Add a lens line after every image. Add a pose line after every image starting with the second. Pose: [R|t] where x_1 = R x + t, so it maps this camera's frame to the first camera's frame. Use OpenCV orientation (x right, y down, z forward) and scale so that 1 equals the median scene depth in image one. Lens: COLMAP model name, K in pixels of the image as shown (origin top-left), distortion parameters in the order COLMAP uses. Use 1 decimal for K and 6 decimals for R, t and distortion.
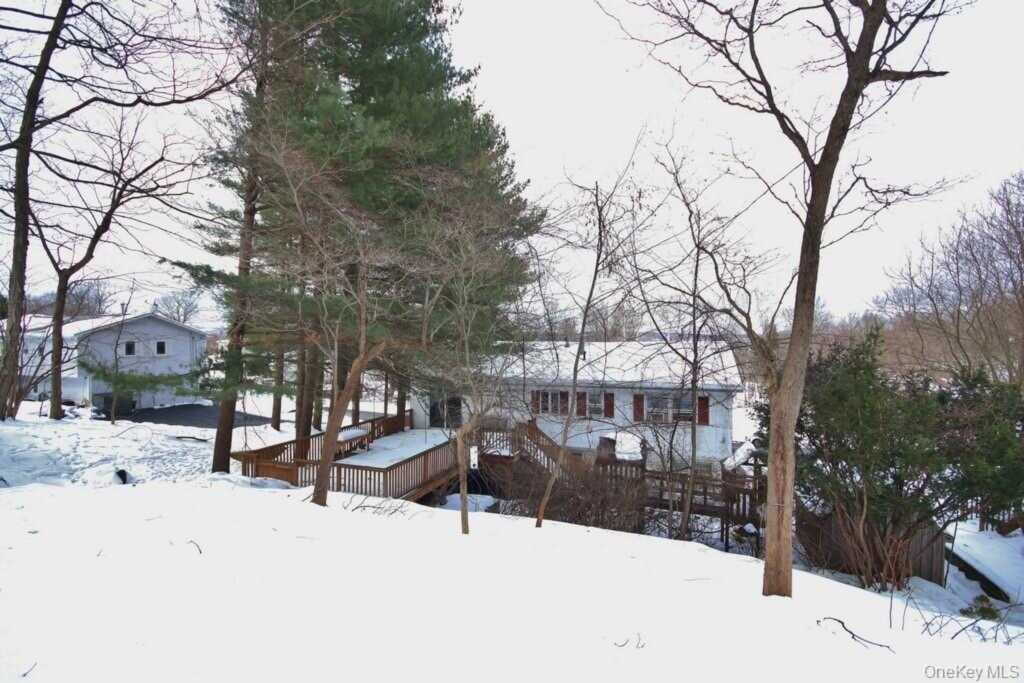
lens RADIAL K [[468.6, 0, 510.0], [0, 468.6, 337.5], [0, 0, 1]] dist [-0.004422, -0.007131]
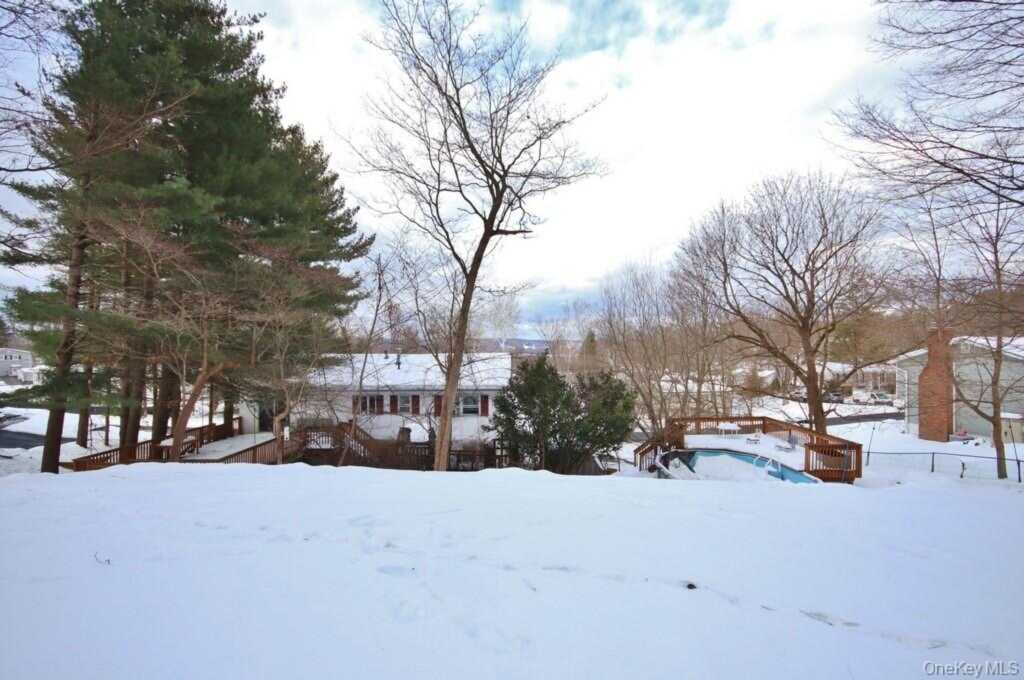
lens RADIAL K [[468.6, 0, 512.1], [0, 468.6, 342.9], [0, 0, 1]] dist [-0.004422, -0.007131]
pose [[0.947789, -0.003492, 0.318880, 0.063369], [0.004332, 0.999989, -0.001927, -0.023094], [-0.318869, 0.003207, 0.947793, -0.341414]]
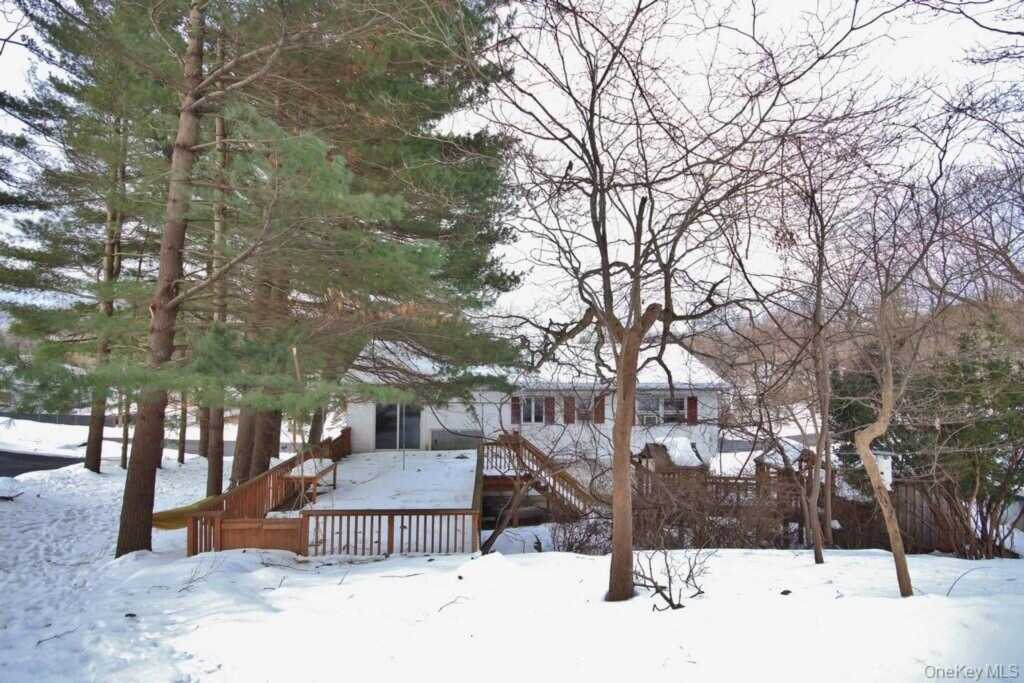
lens RADIAL K [[468.6, 0, 511.7], [0, 468.6, 344.5], [0, 0, 1]] dist [-0.004422, -0.007131]
pose [[0.930390, 0.006993, 0.366504, -0.325220], [0.000155, 0.999810, -0.019470, 0.043093], [-0.366570, 0.018172, 0.930213, 0.255939]]
